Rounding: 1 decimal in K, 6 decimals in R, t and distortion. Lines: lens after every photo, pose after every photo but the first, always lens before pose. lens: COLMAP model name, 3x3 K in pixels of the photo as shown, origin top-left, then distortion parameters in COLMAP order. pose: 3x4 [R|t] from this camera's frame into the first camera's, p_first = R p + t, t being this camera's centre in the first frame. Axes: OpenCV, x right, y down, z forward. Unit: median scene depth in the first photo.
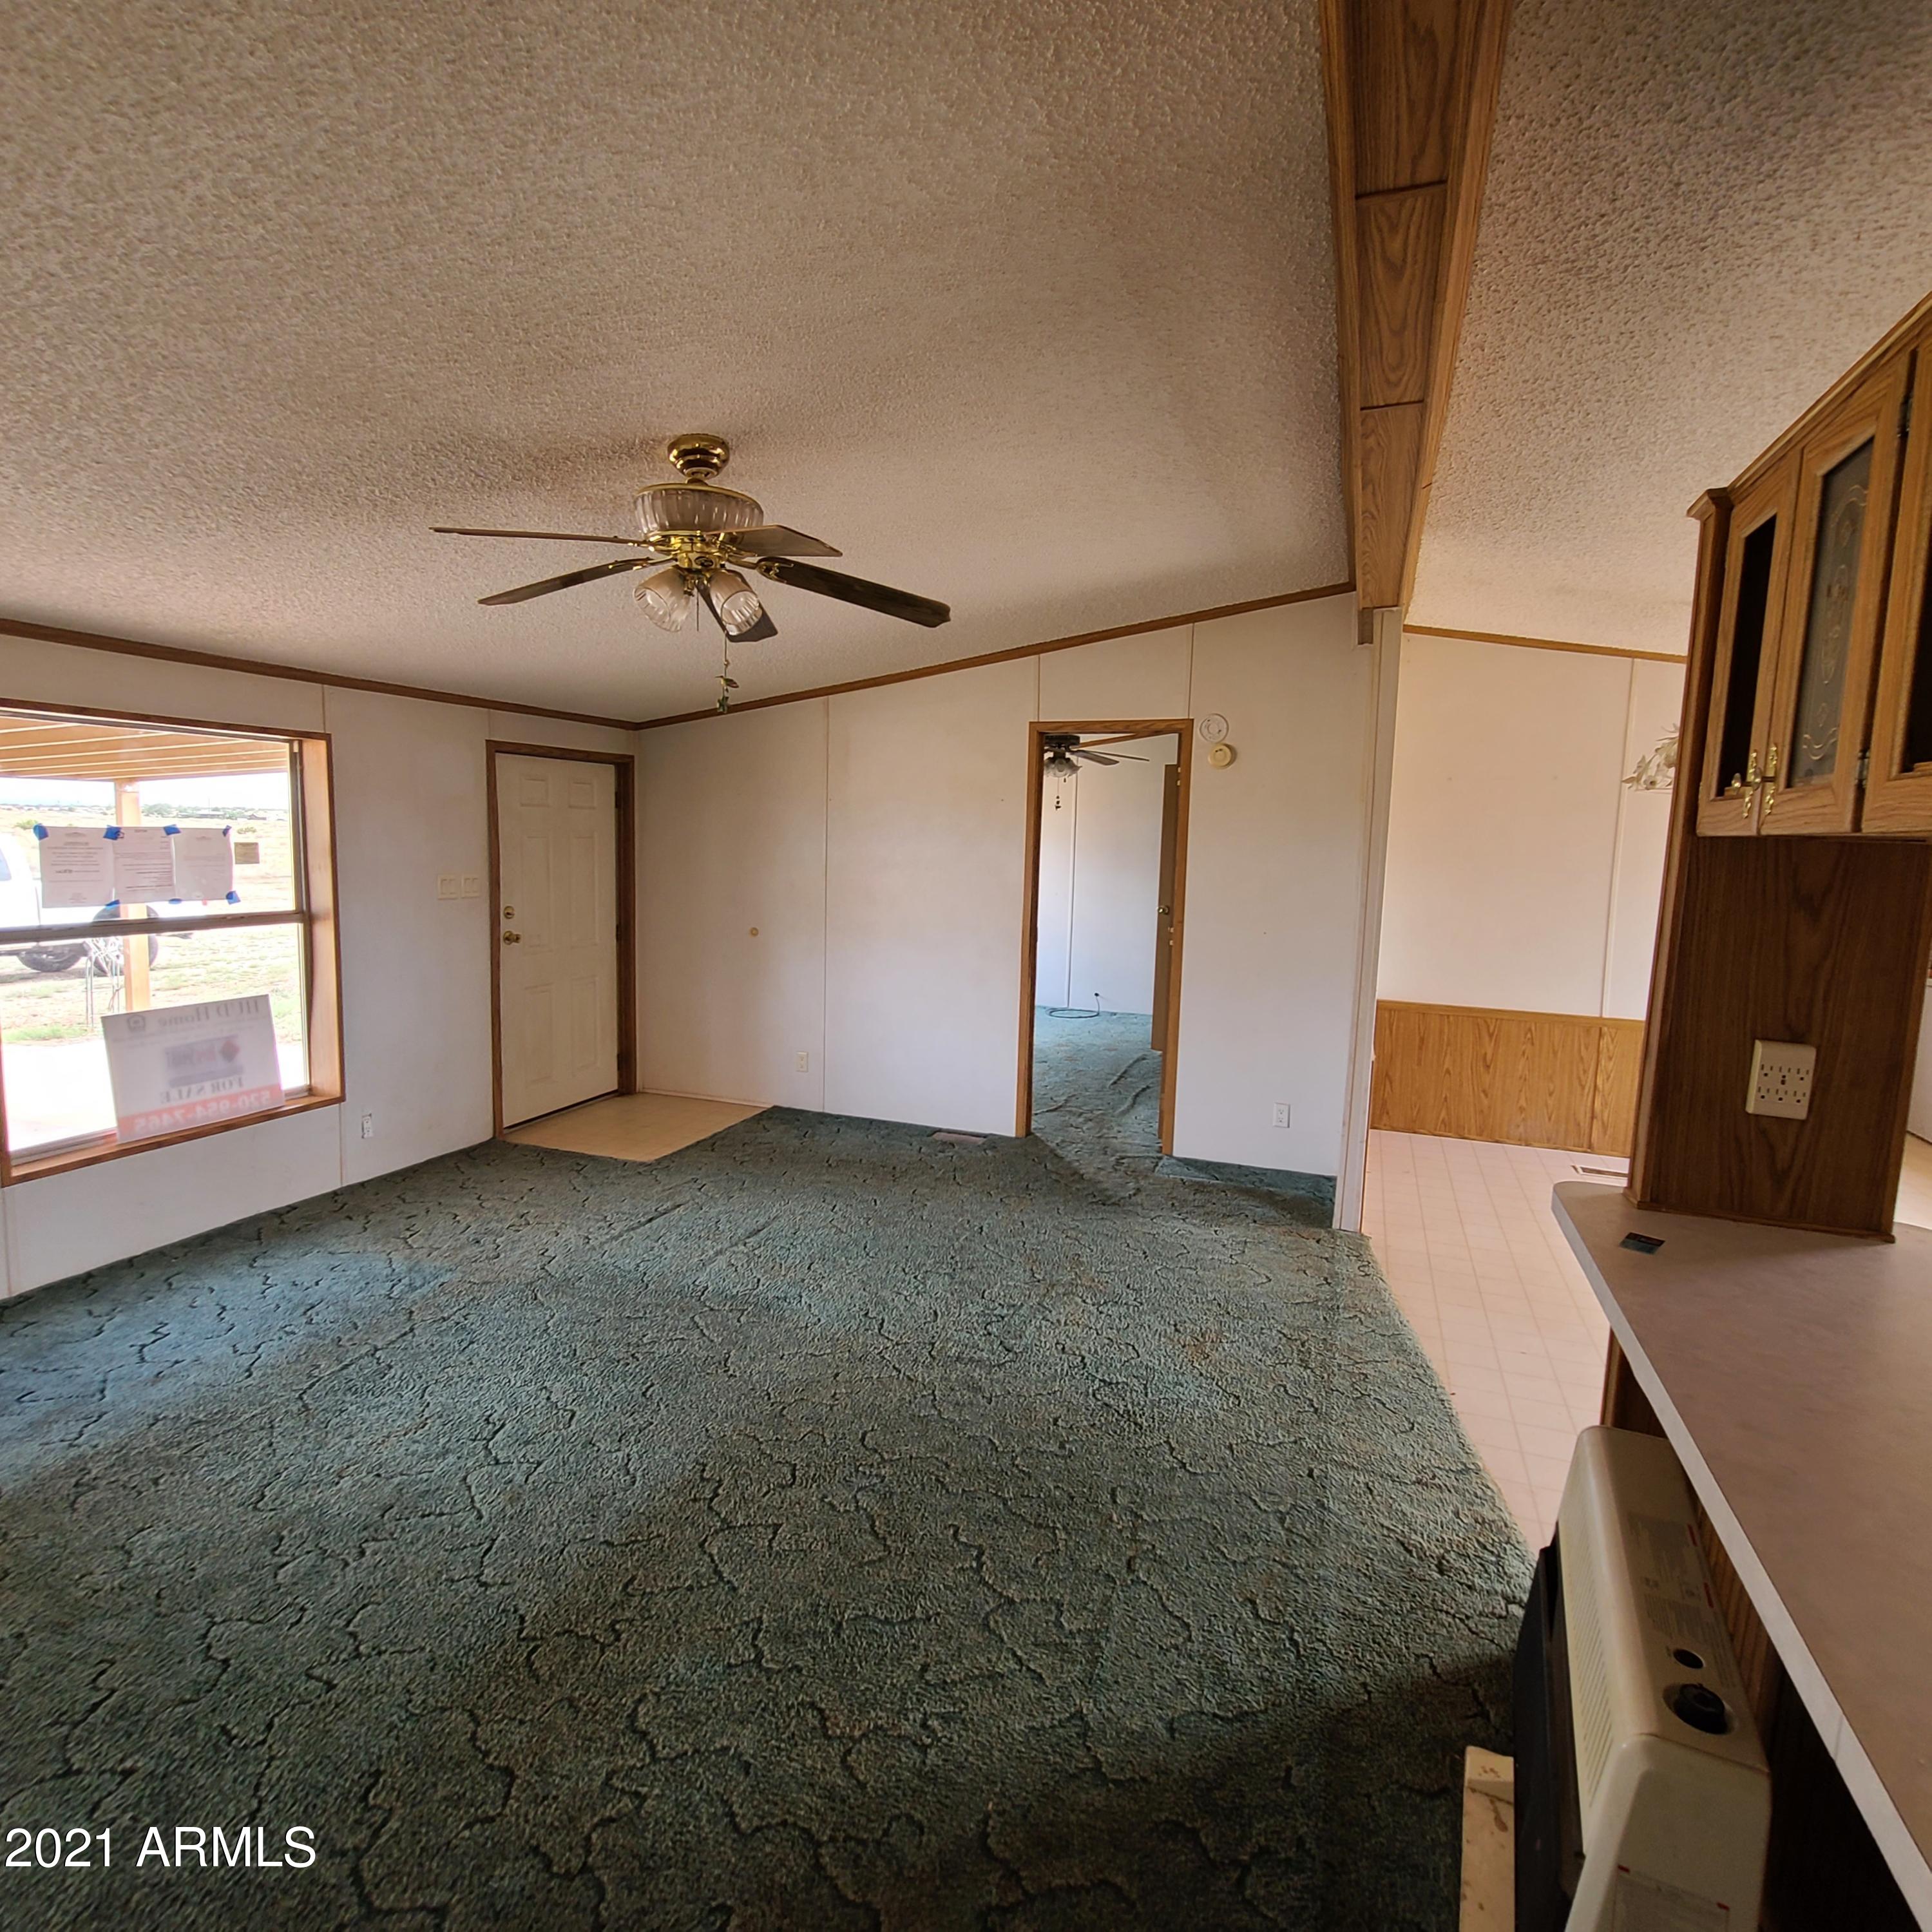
lens RADIAL K [[1059.8, 0, 979.5], [0, 1059.8, 966.0], [0, 0, 1]] dist [-0.004738, 0.000563]
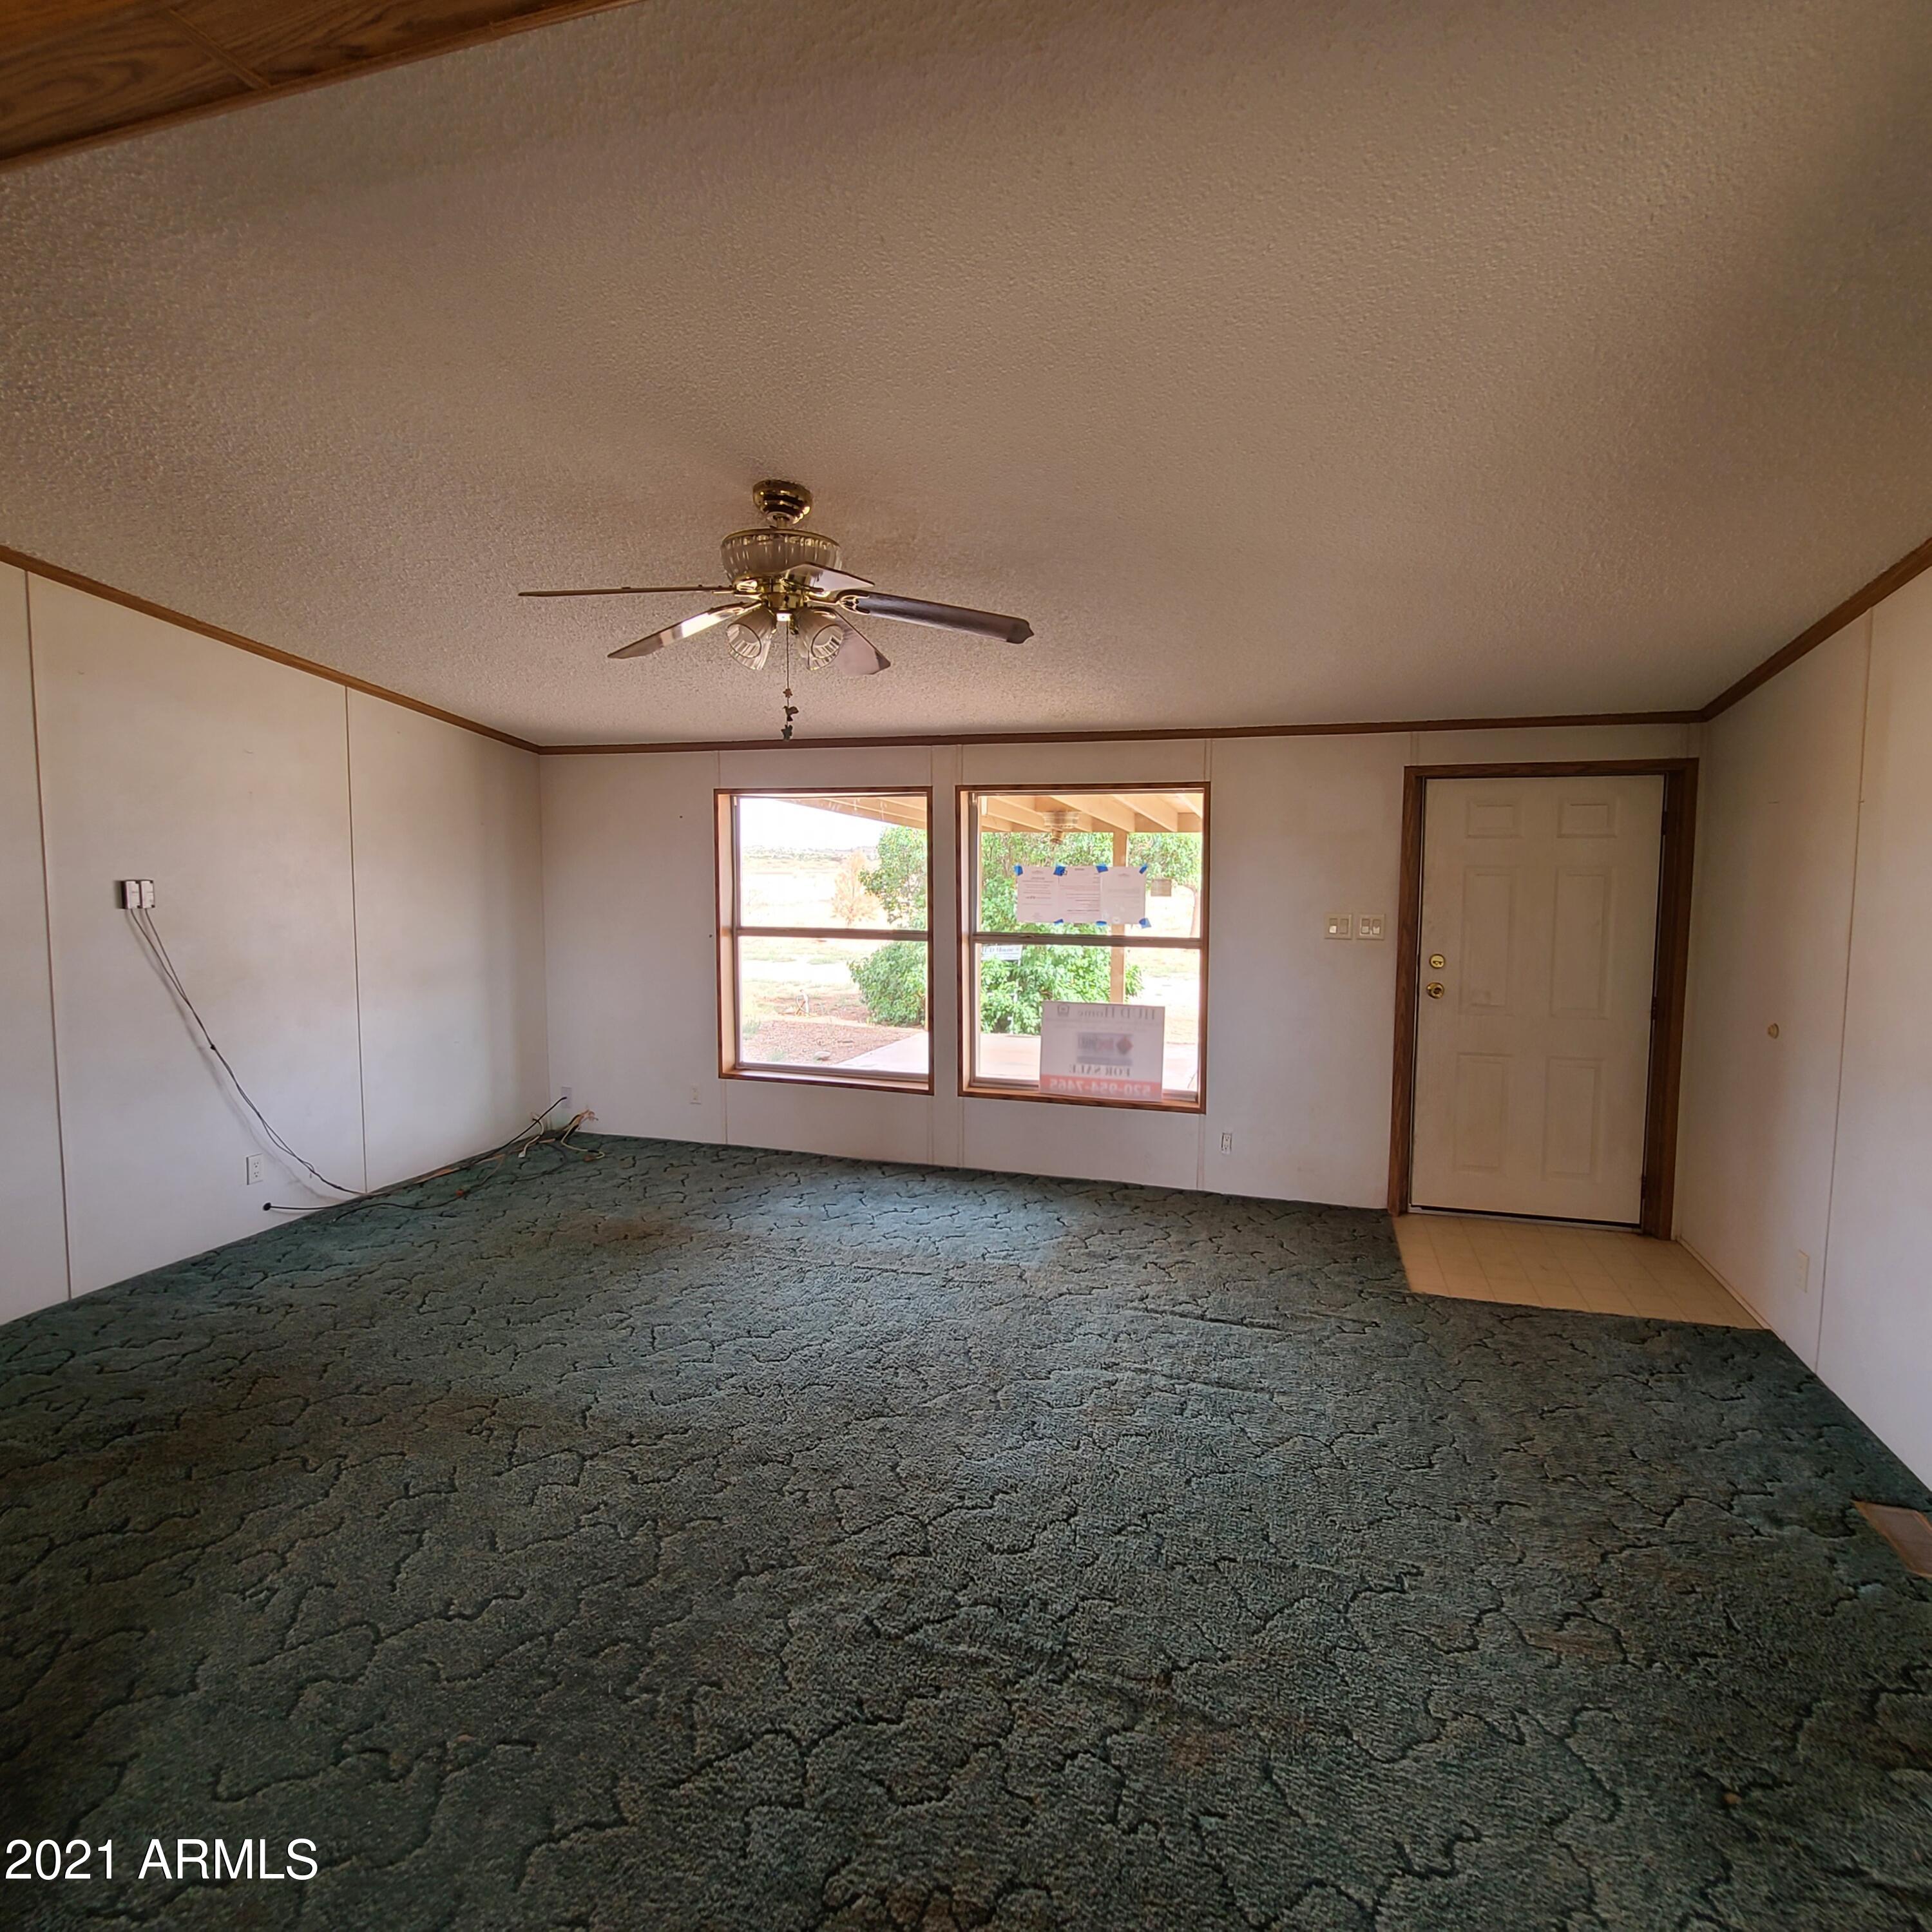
lens RADIAL K [[1059.8, 0, 978.4], [0, 1059.8, 957.7], [0, 0, 1]] dist [-0.004738, 0.000563]
pose [[0.052252, 0.069628, -0.996204, 0.506251], [-0.125376, 0.990131, 0.062627, -0.077054], [0.990732, 0.121628, 0.060466, 0.729224]]
